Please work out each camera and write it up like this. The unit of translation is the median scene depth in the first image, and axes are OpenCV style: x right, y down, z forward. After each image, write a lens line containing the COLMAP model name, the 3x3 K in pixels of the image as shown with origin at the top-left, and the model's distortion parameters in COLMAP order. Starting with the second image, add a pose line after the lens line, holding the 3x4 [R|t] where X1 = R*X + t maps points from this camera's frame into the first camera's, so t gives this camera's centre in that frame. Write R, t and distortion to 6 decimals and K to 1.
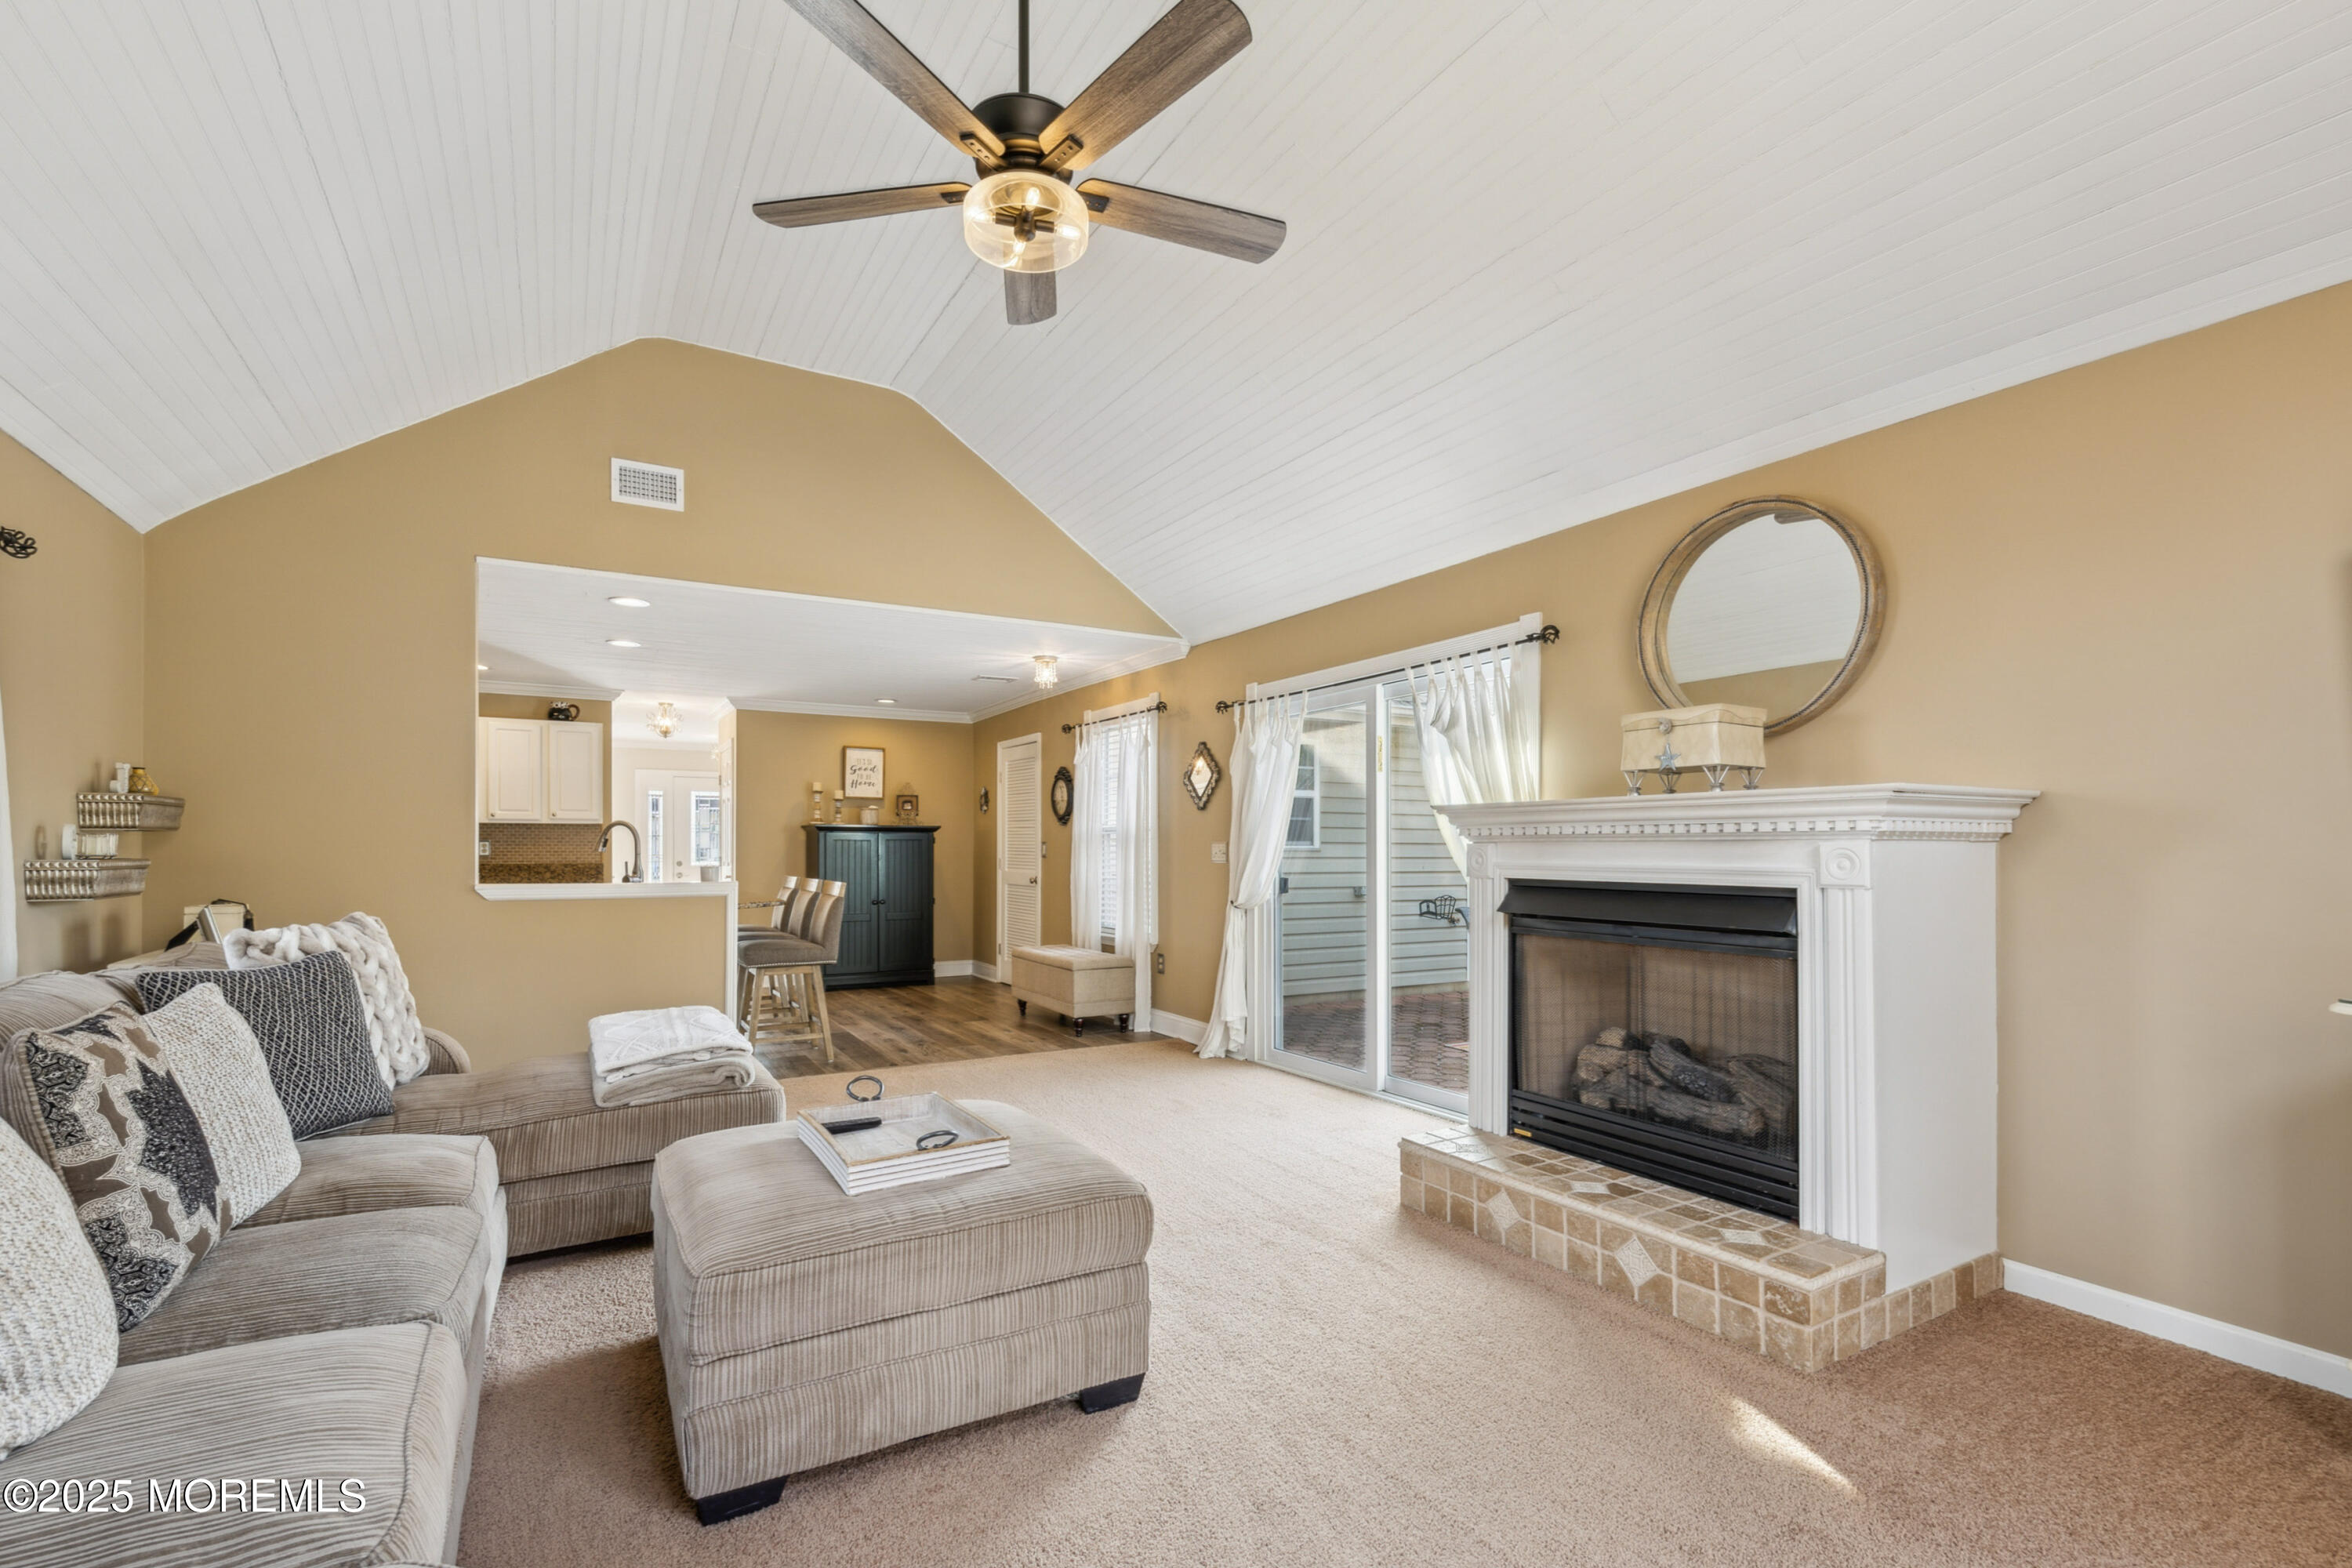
lens RADIAL K [[1027.3, 0, 1180.5], [0, 1027.3, 840.3], [0, 0, 1]] dist [0.004912, -0.002935]
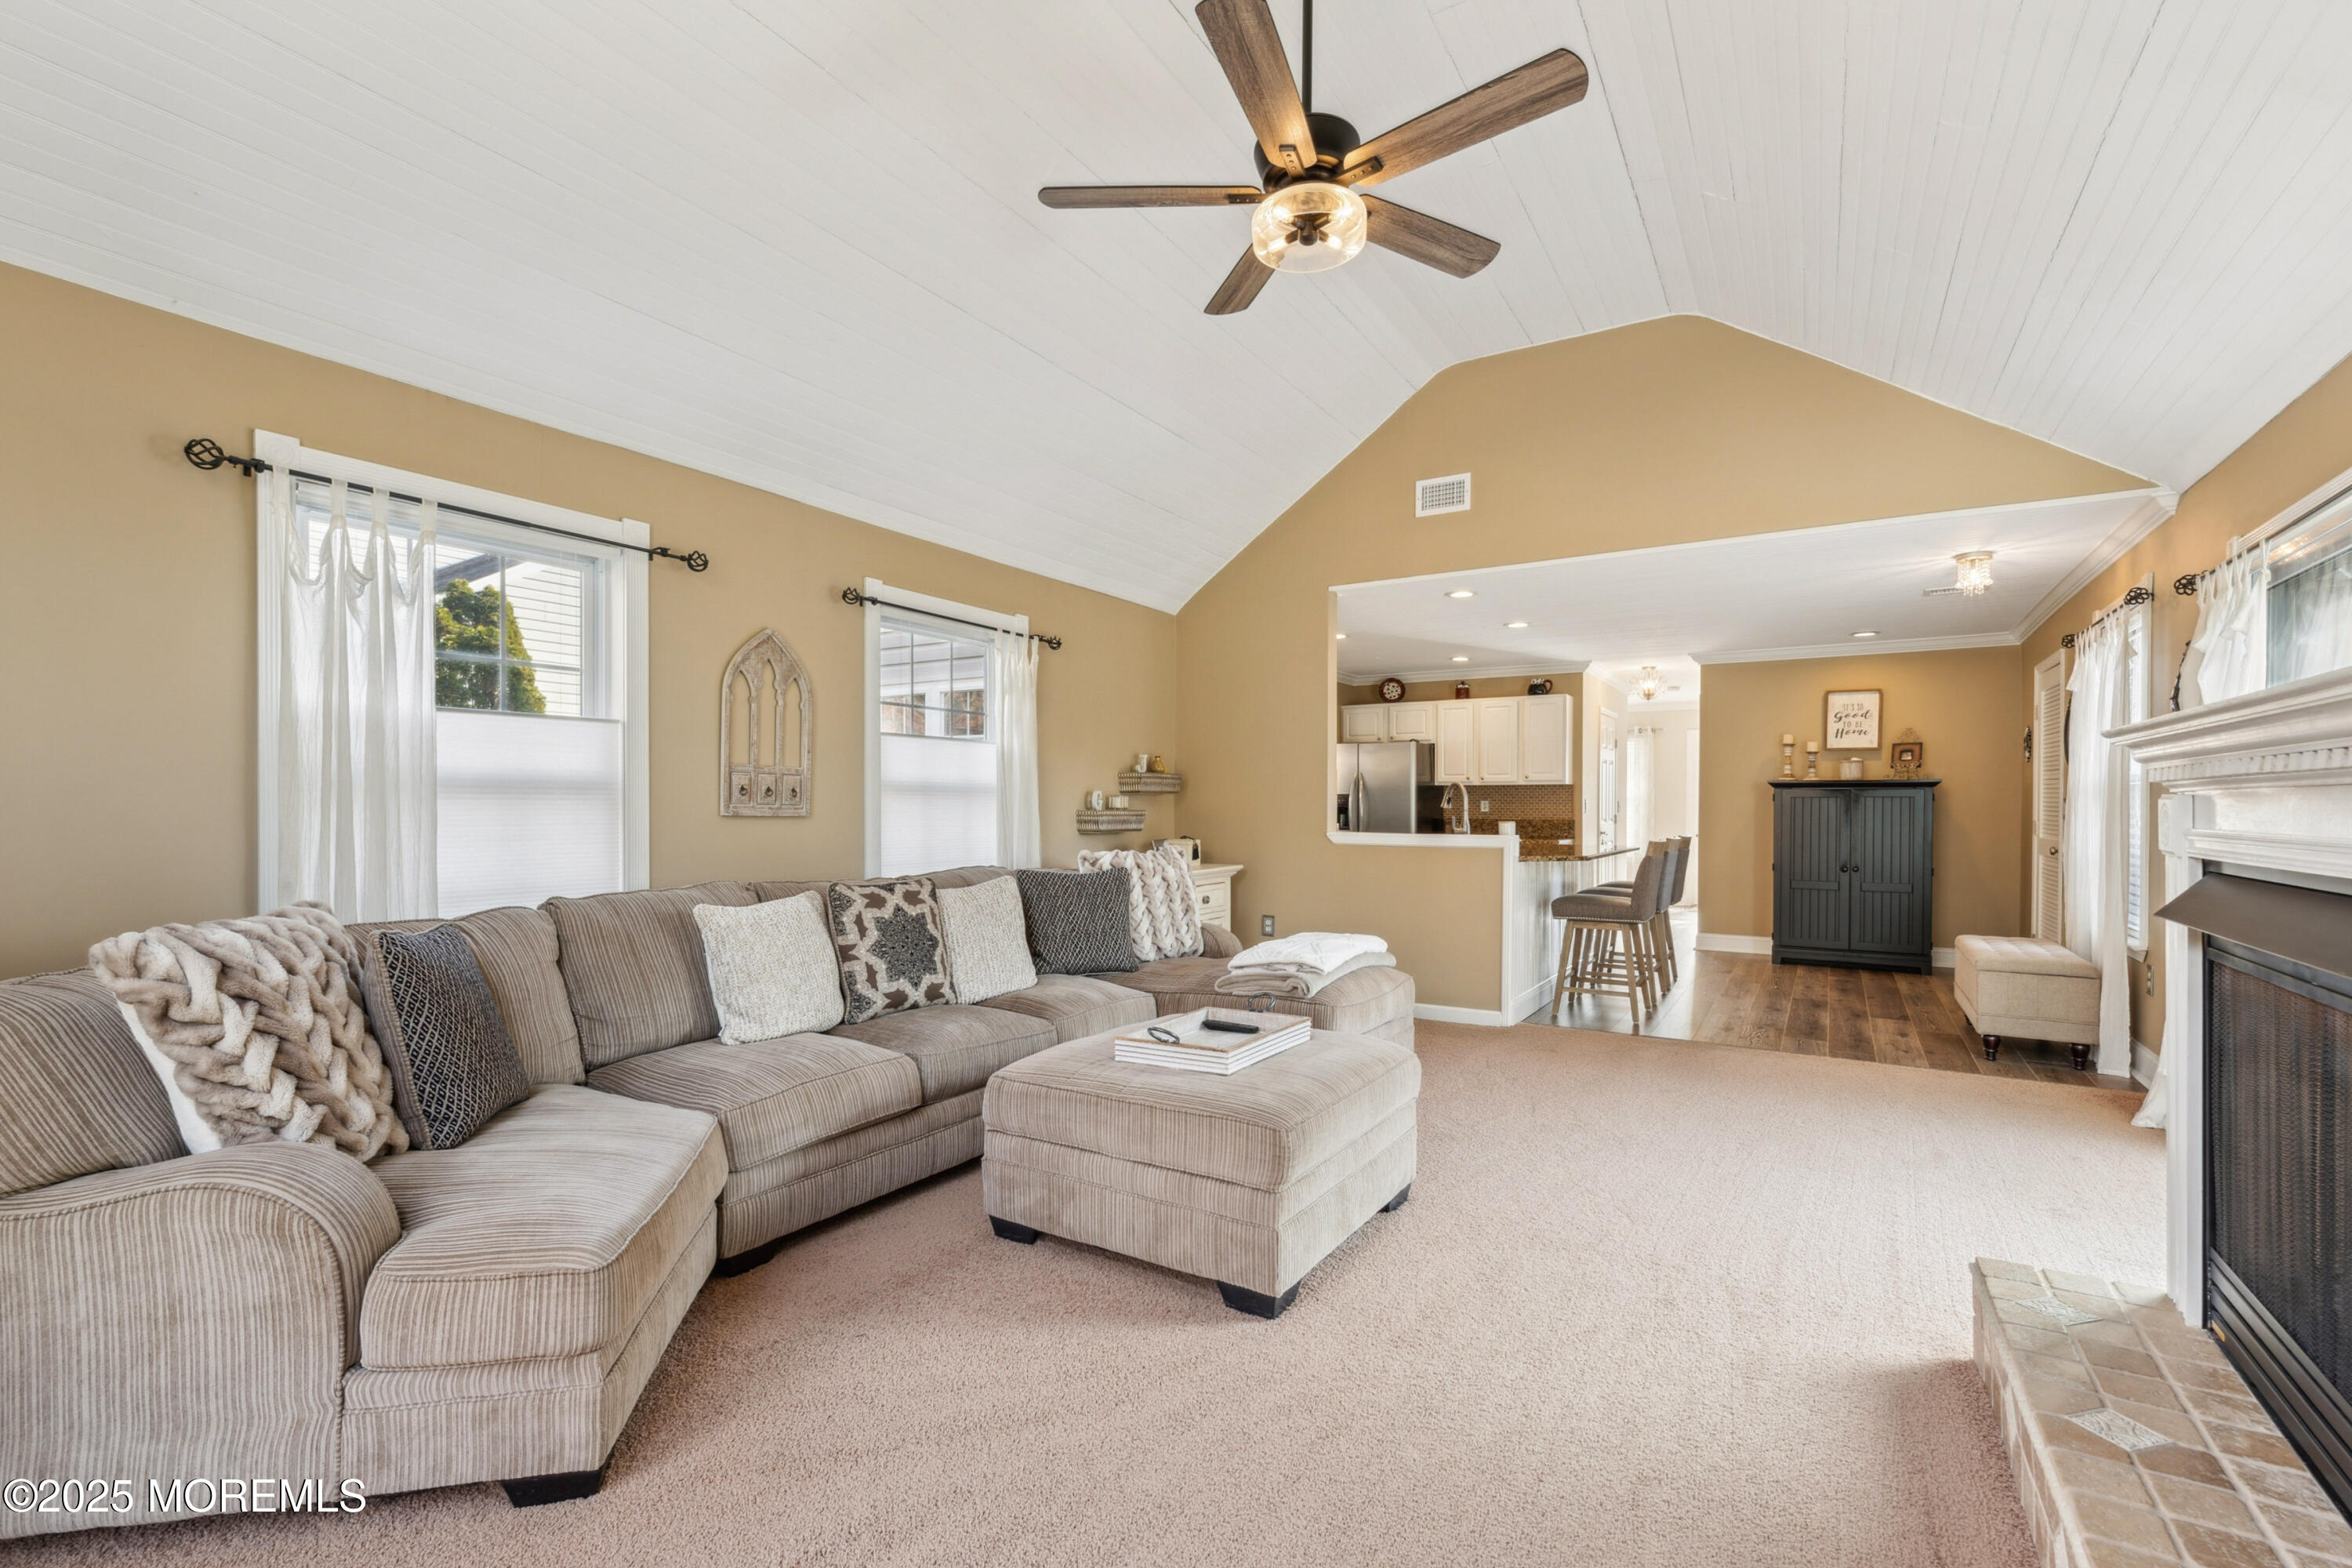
lens RADIAL K [[1027.3, 0, 1184.9], [0, 1027.3, 801.9], [0, 0, 1]] dist [0.004912, -0.002935]
pose [[0.475892, -0.002103, -0.879501, 0.367868], [0.003599, 0.999993, -0.000443, 0.003672], [0.879496, -0.002954, 0.475896, 0.180201]]
